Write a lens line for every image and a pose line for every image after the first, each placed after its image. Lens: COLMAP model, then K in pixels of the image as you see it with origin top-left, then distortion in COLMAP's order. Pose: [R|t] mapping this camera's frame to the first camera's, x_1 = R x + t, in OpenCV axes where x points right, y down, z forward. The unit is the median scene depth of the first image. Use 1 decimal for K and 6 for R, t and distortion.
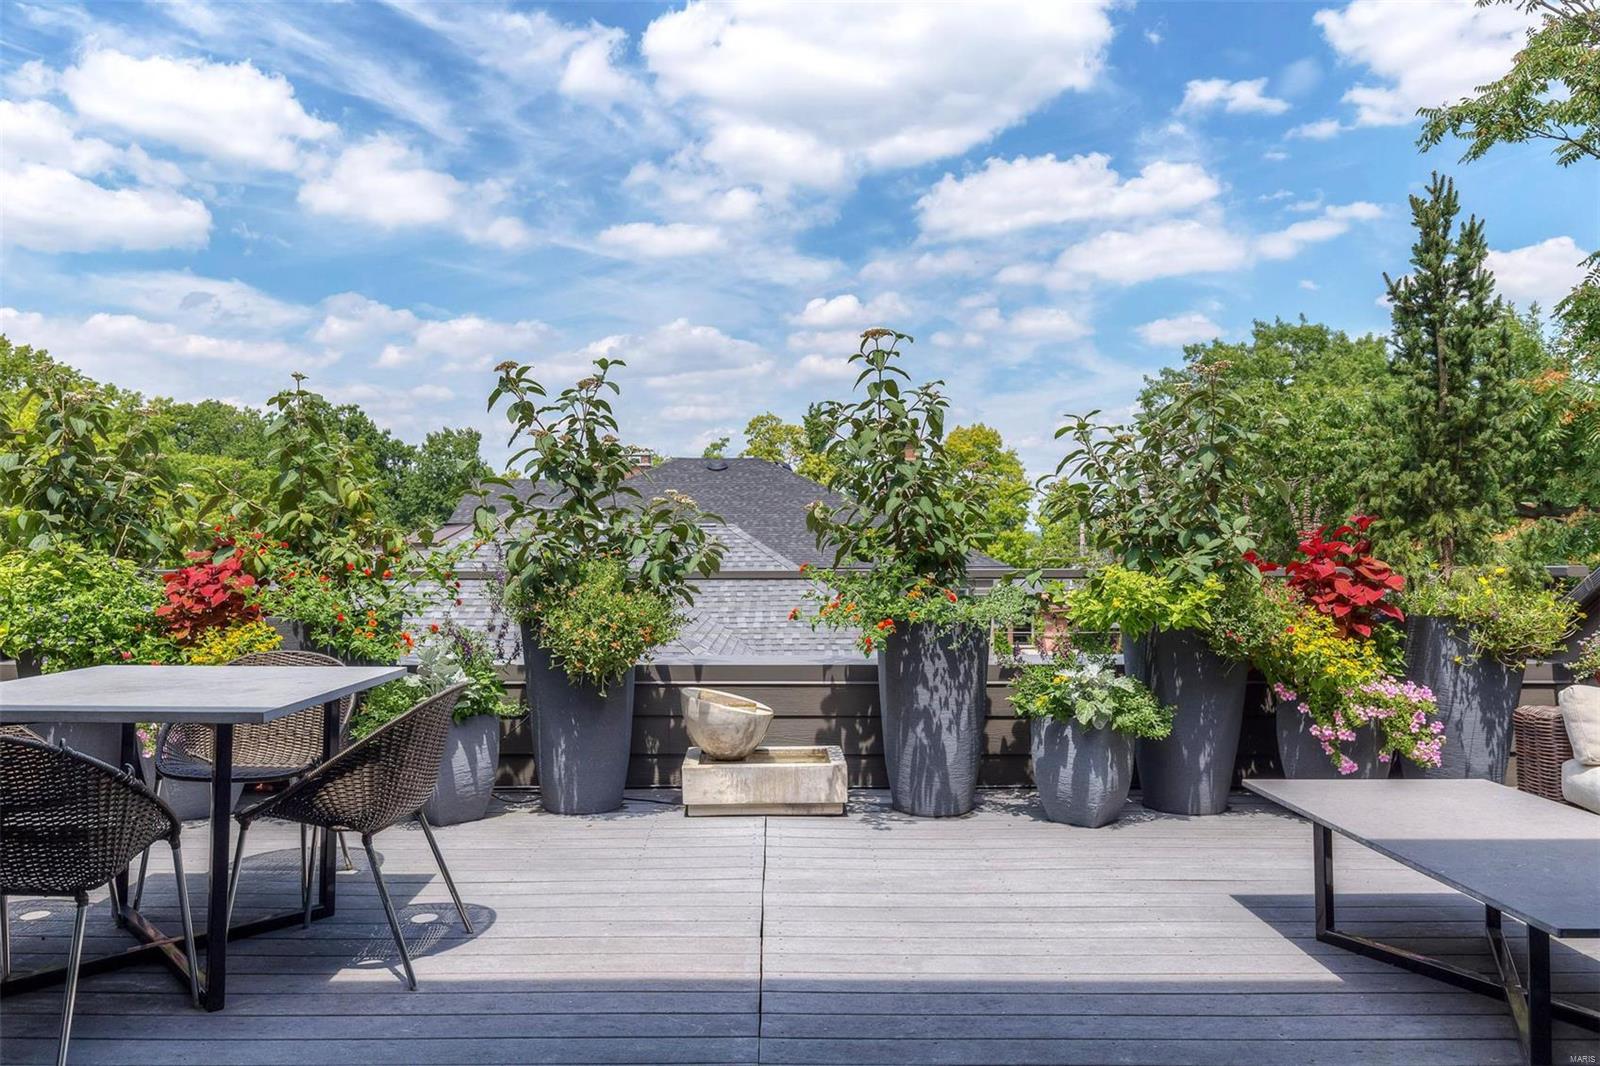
lens RADIAL K [[1199.2, 0, 765.5], [0, 1199.2, 524.4], [0, 0, 1]] dist [-0.001316, -0.003009]
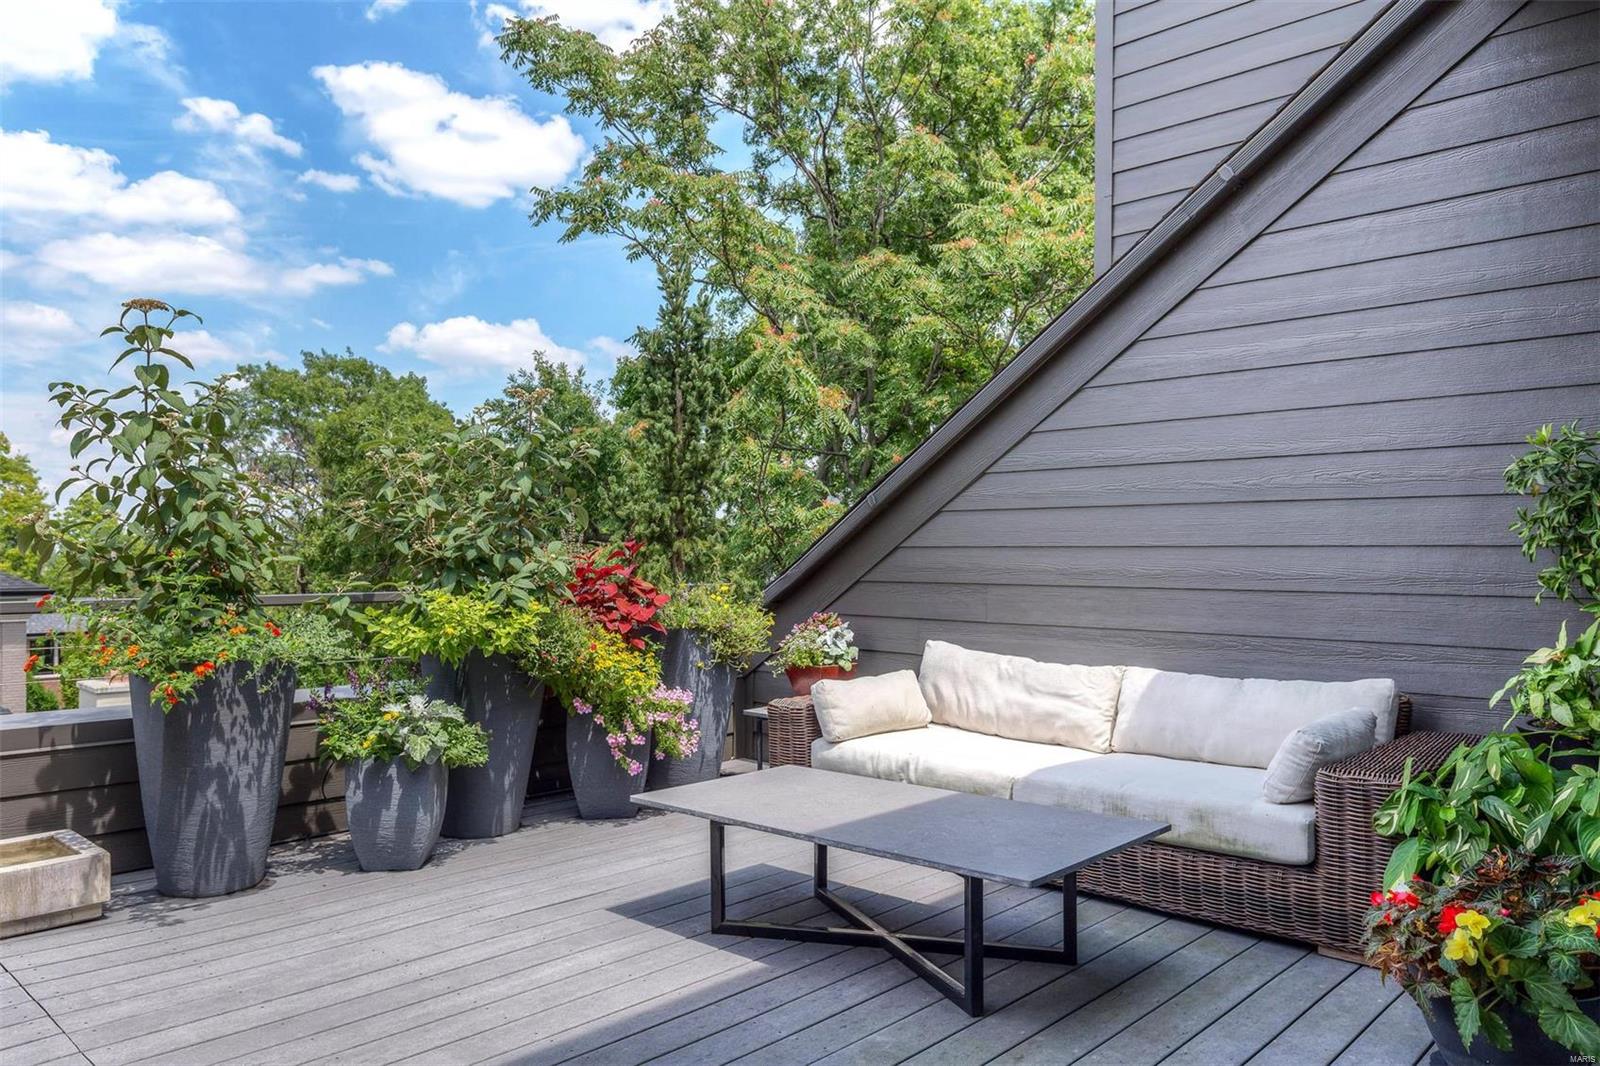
lens RADIAL K [[1117.7, 0, 797.3], [0, 1117.7, 555.0], [0, 0, 1]] dist [-0.002013, 0.000651]
pose [[0.679802, 0.004304, 0.733383, -0.162768], [-0.011709, 0.999919, 0.004985, -0.001621], [-0.733303, -0.011976, 0.679797, 0.181050]]
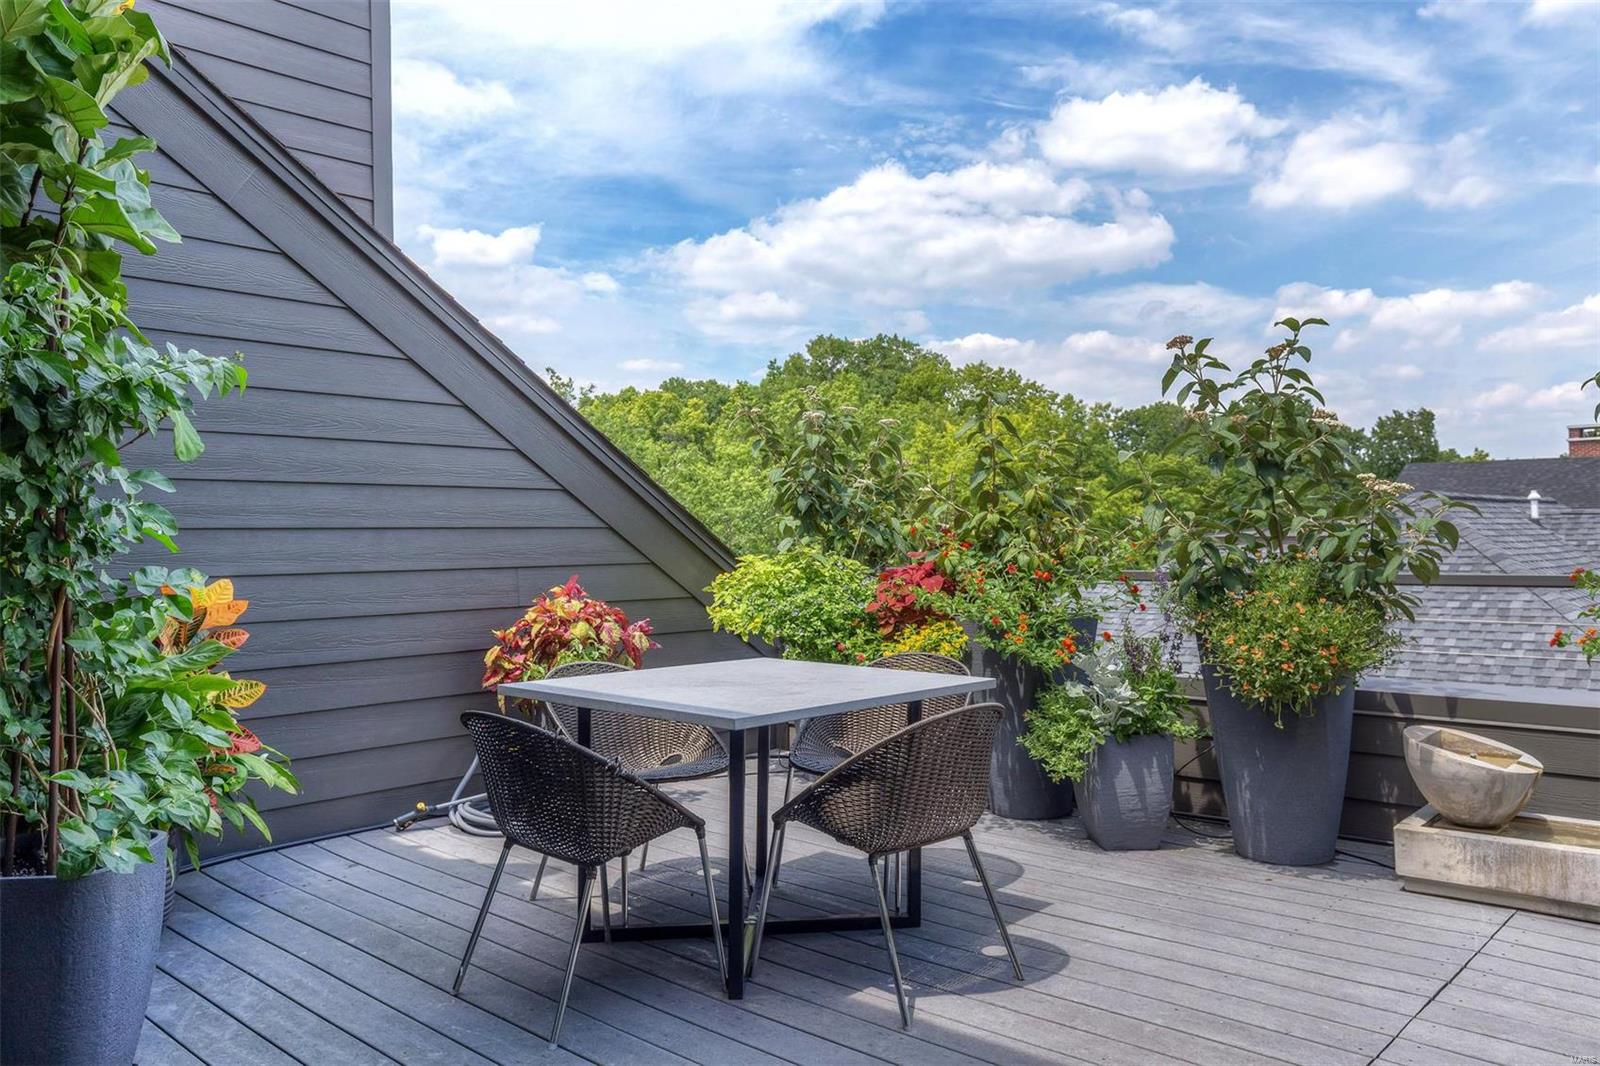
lens RADIAL K [[1178.7, 0, 800.0], [0, 1178.7, 533.0], [0, 0, 1]] dist [-0.014640, -0.002067]
pose [[0.736095, -0.011574, -0.676780, 0.167335], [0.021033, 0.999762, 0.005780, -0.002563], [0.676552, -0.018489, 0.736163, 0.174914]]
